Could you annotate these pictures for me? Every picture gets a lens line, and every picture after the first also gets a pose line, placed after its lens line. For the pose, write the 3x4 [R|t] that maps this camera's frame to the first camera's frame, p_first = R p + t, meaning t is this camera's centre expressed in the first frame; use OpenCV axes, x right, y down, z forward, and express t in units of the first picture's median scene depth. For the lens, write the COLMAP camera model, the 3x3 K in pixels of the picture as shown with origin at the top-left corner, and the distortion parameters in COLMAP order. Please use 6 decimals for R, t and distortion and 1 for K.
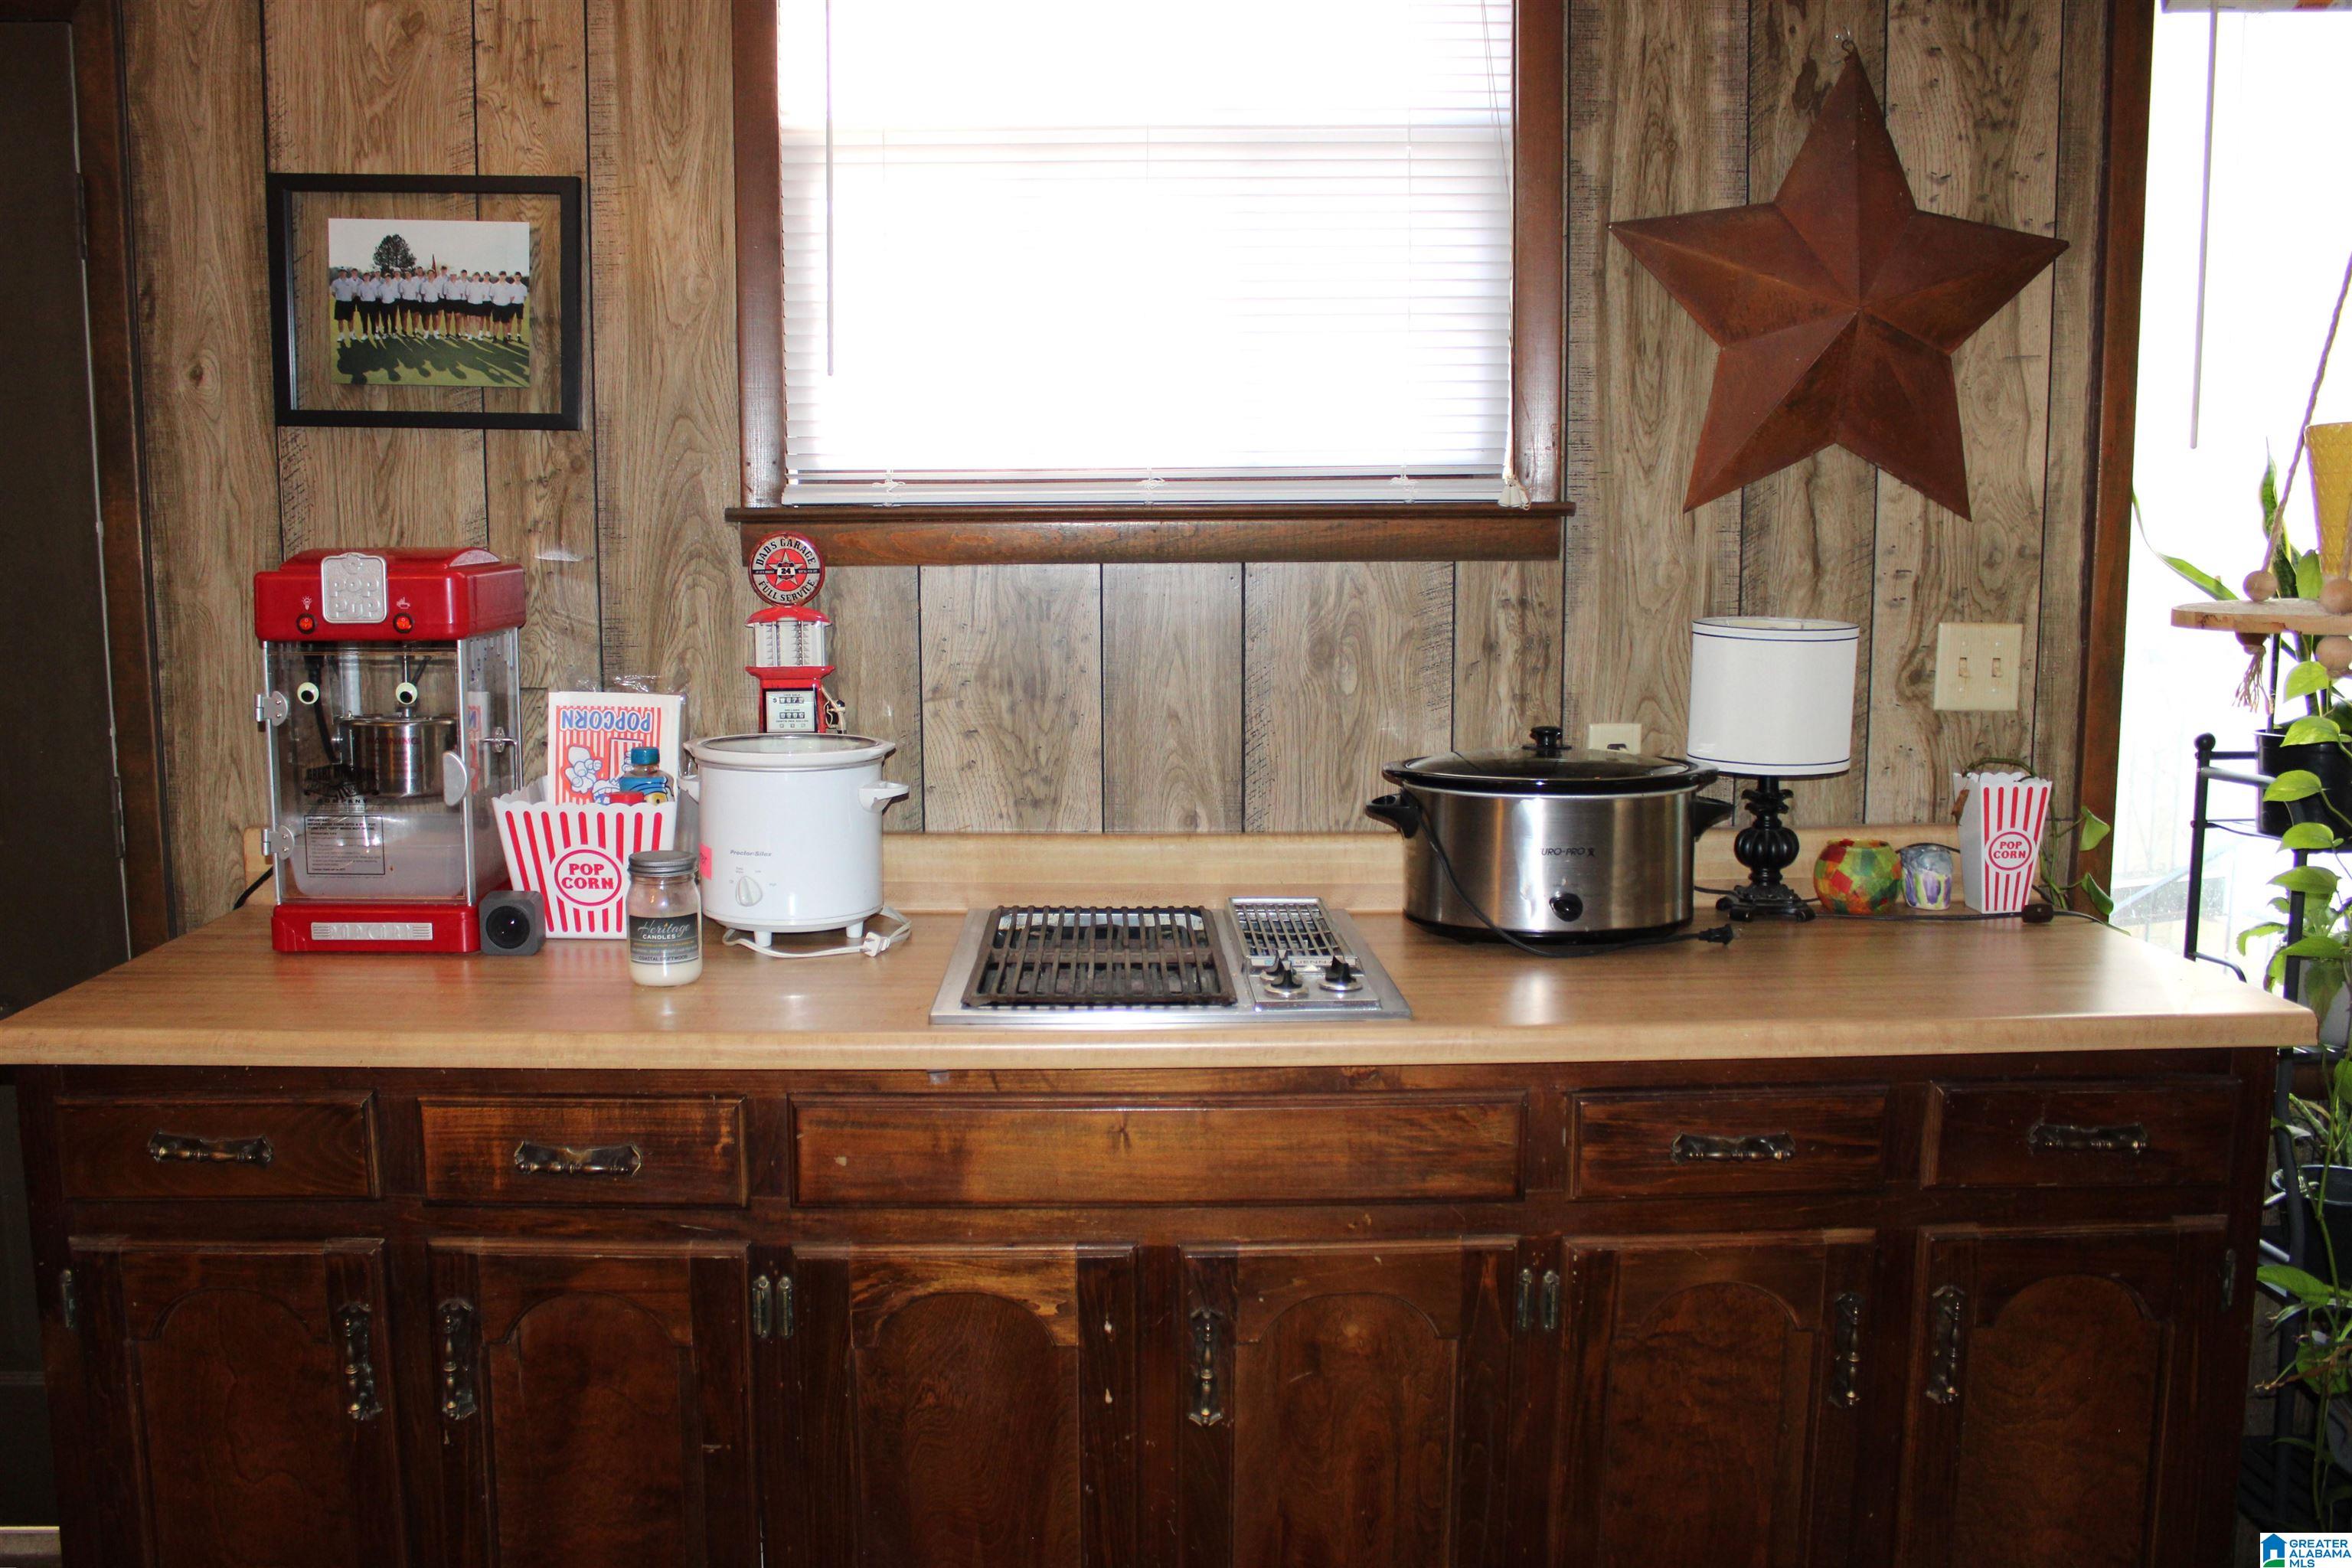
lens RADIAL K [[1845.3, 0, 1176.0], [0, 1845.3, 784.0], [0, 0, 1]] dist [-0.162960, 0.134022]
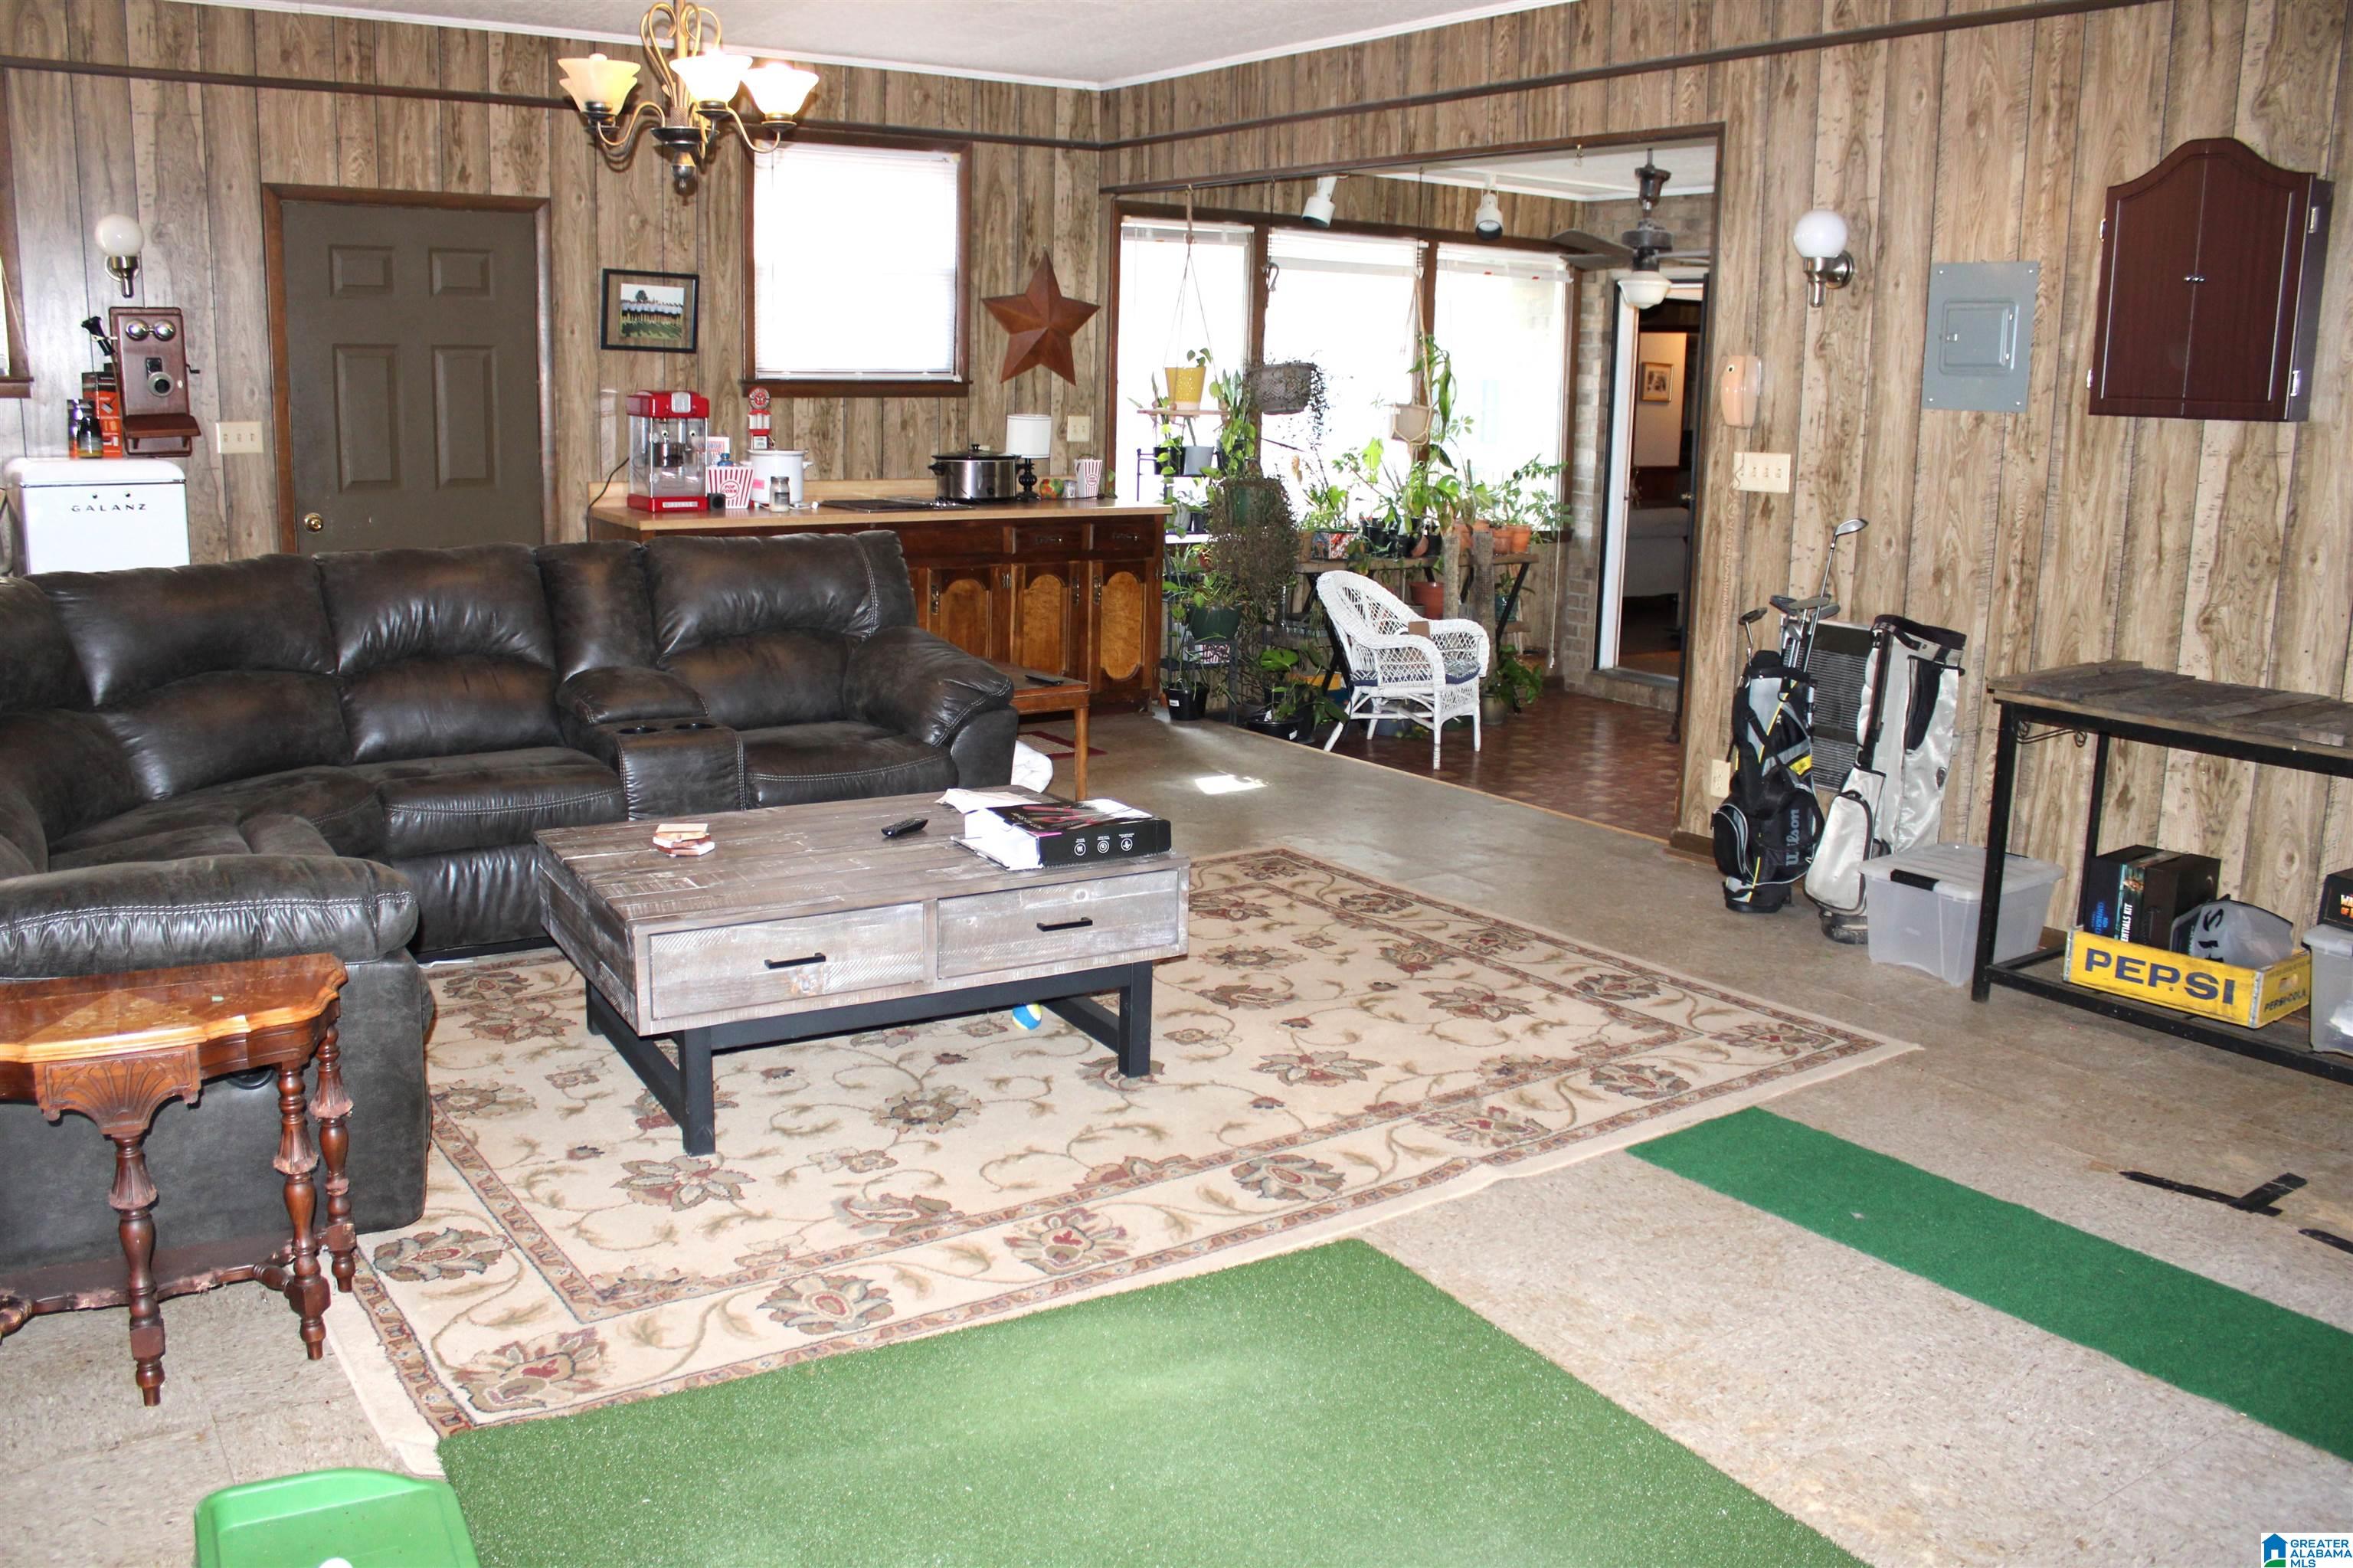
lens RADIAL K [[1846.1, 0, 1176.5], [0, 1846.1, 784.0], [0, 0, 1]] dist [-0.162960, 0.134022]
pose [[0.842964, -0.094983, 0.529519, -1.369227], [0.041993, 0.992905, 0.111252, 0.236014], [-0.536329, -0.071545, 0.840971, -2.181394]]
